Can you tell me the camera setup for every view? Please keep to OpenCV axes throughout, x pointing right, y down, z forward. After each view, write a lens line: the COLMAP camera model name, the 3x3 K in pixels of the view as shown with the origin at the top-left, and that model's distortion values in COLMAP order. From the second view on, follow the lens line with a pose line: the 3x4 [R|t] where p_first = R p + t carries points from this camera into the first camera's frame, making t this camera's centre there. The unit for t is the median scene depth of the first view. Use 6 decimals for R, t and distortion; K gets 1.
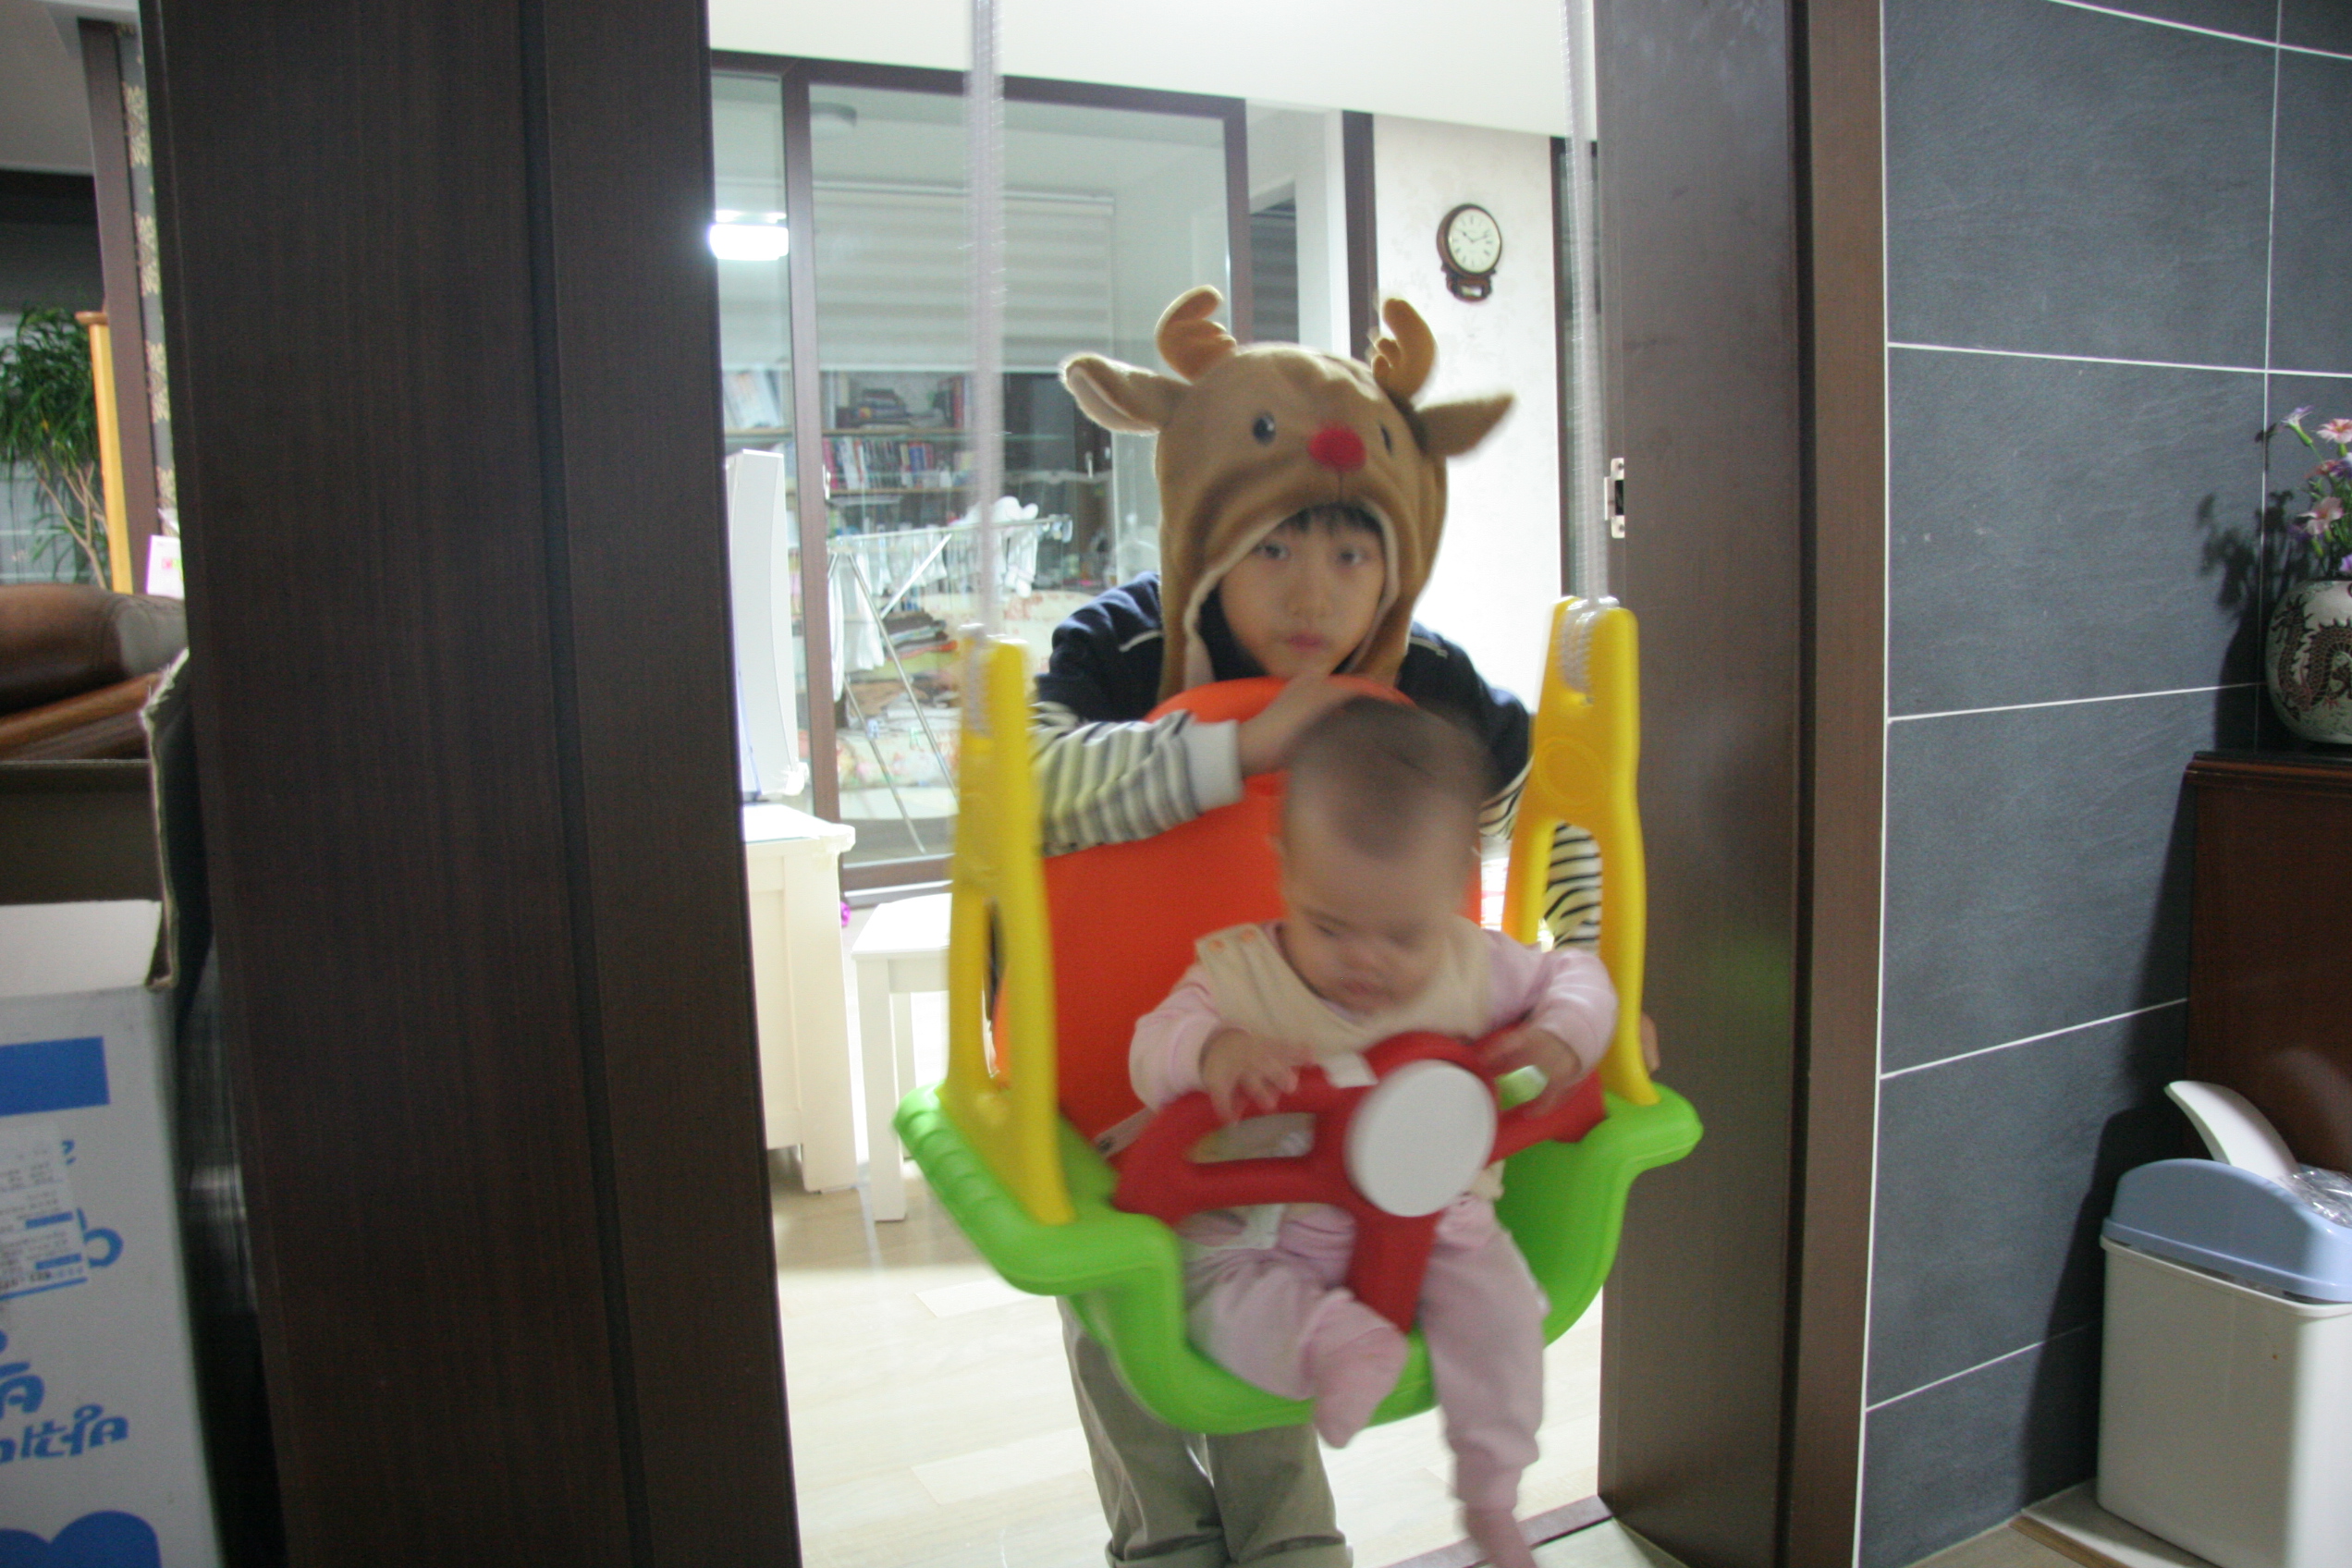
lens RADIAL K [[1823.4, 0, 1176.9], [0, 1823.4, 791.0], [0, 0, 1]] dist [-0.150241, 0.099386]
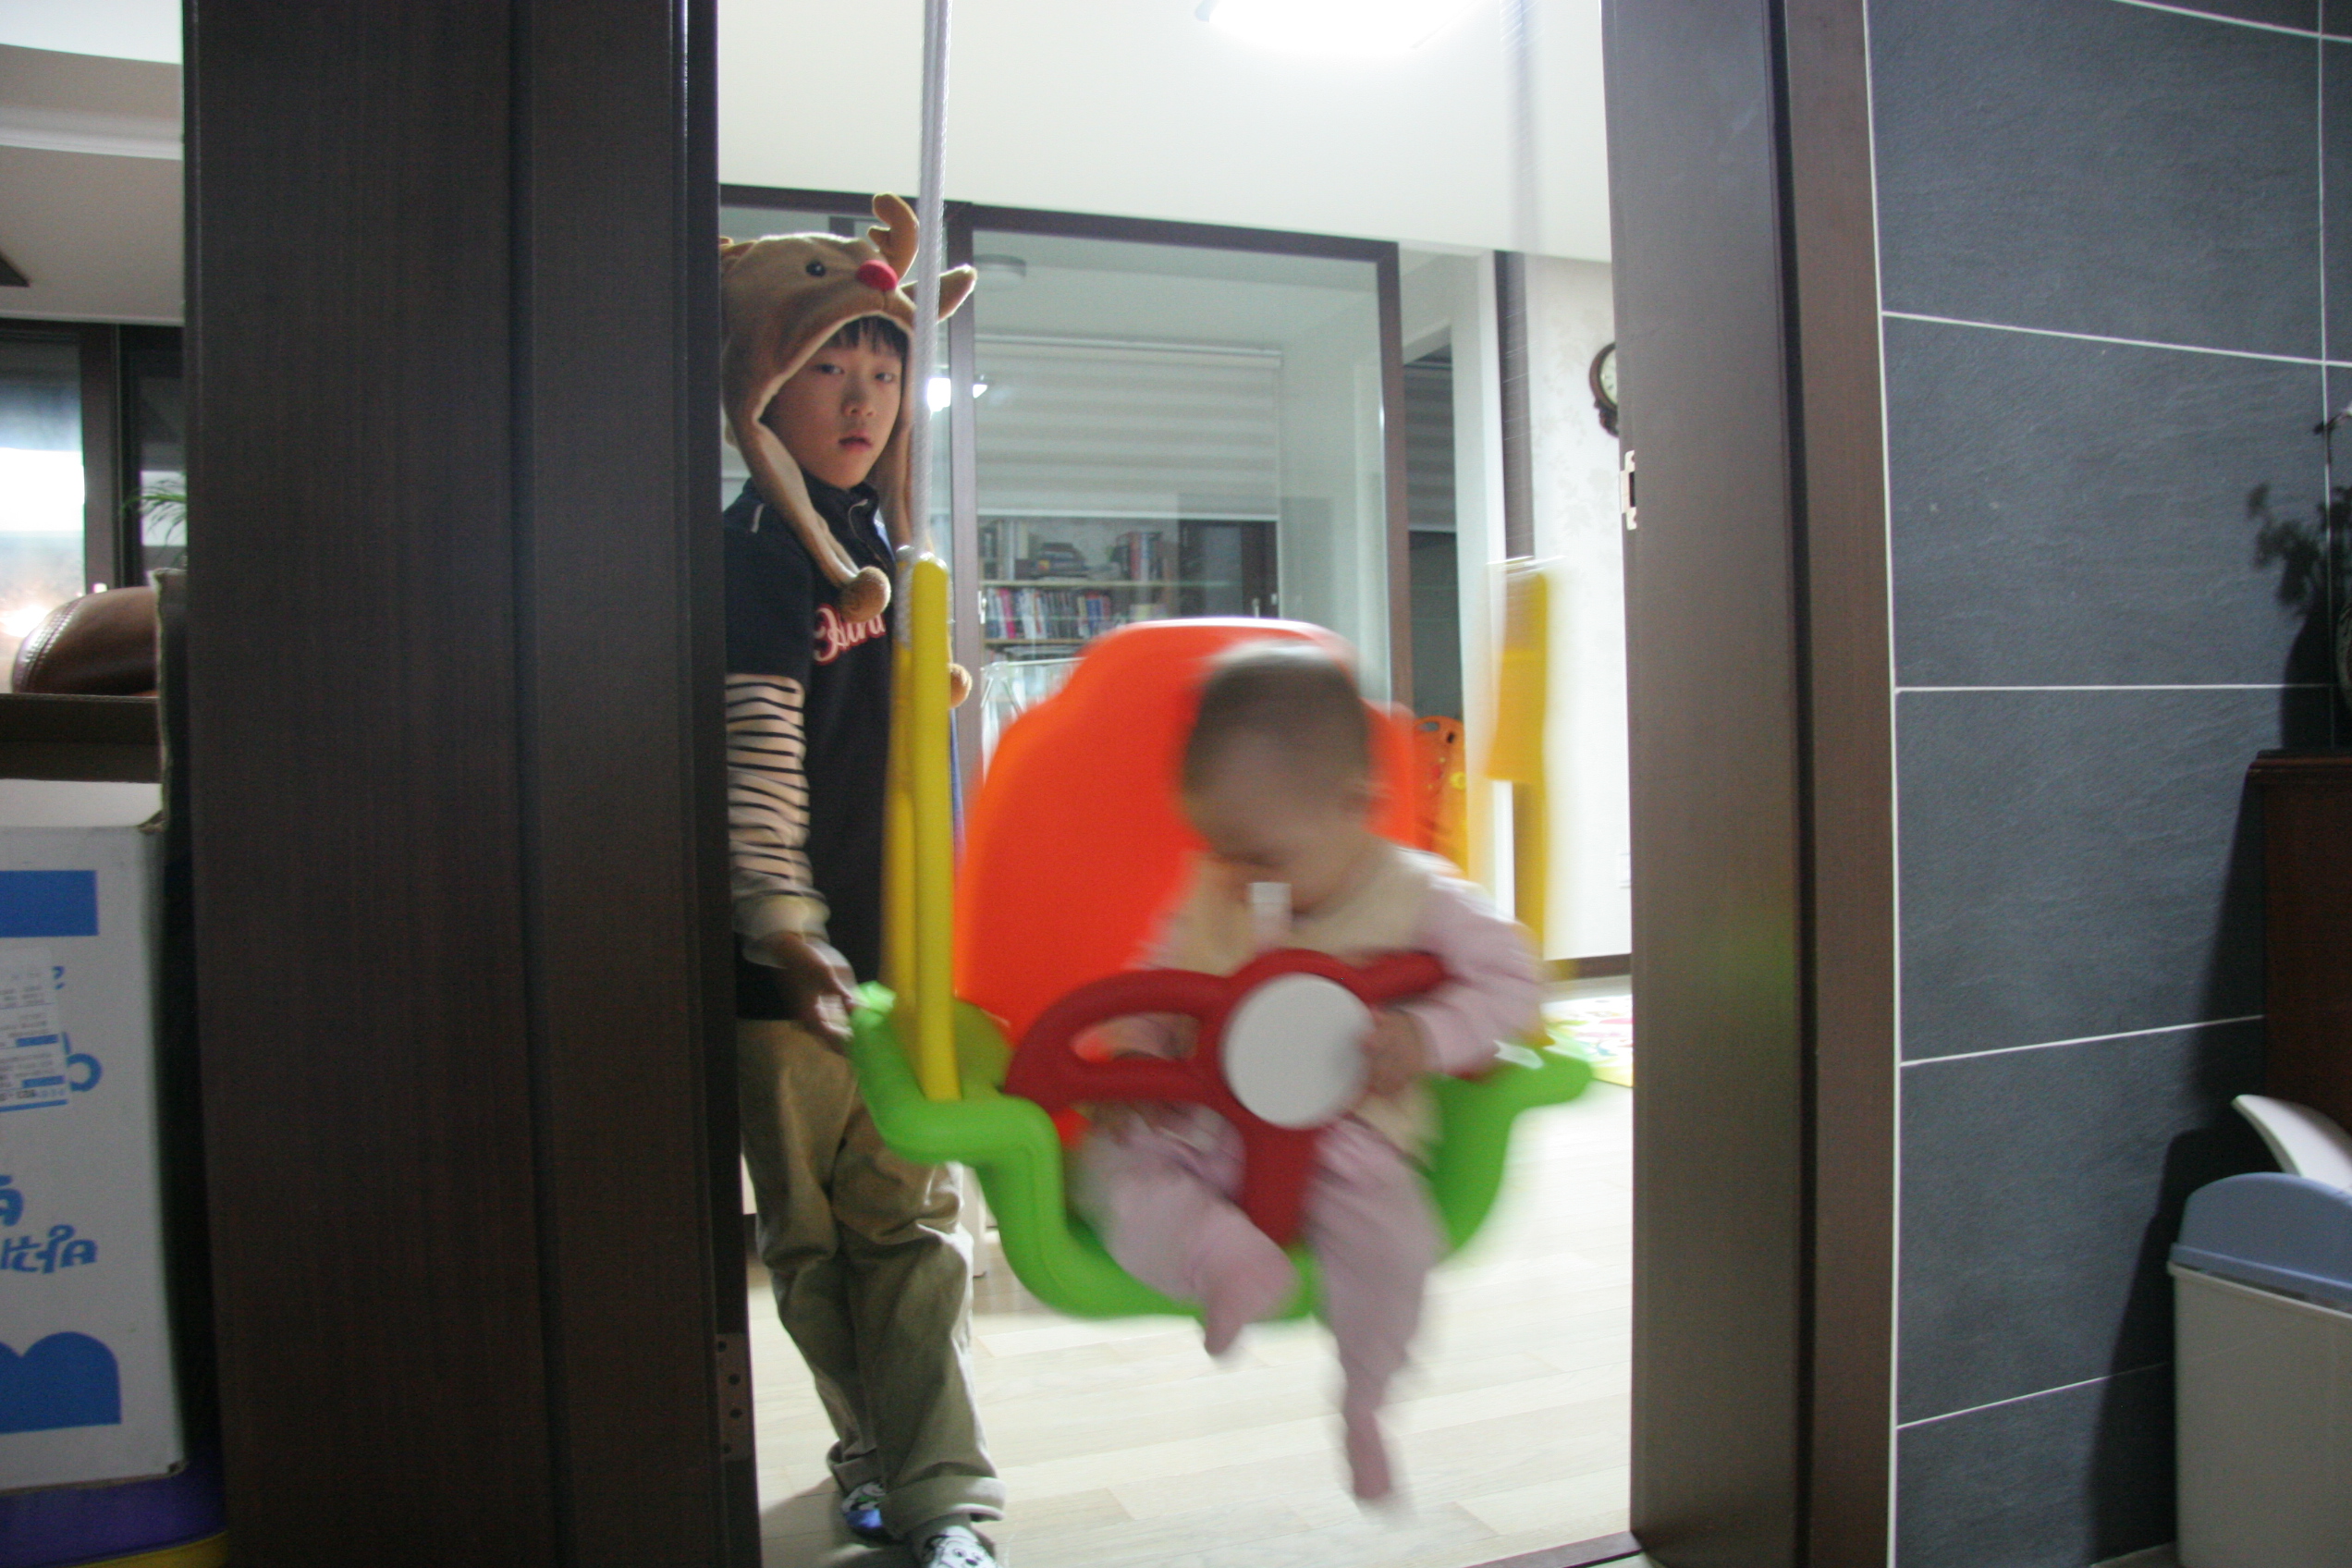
lens RADIAL K [[1823.4, 0, 1164.1], [0, 1823.4, 793.4], [0, 0, 1]] dist [-0.150241, 0.099386]
pose [[0.992733, 0.008666, -0.120022, 0.105031], [-0.020740, 0.994799, -0.099722, 0.108597], [0.118533, 0.101486, 0.987750, -0.005496]]
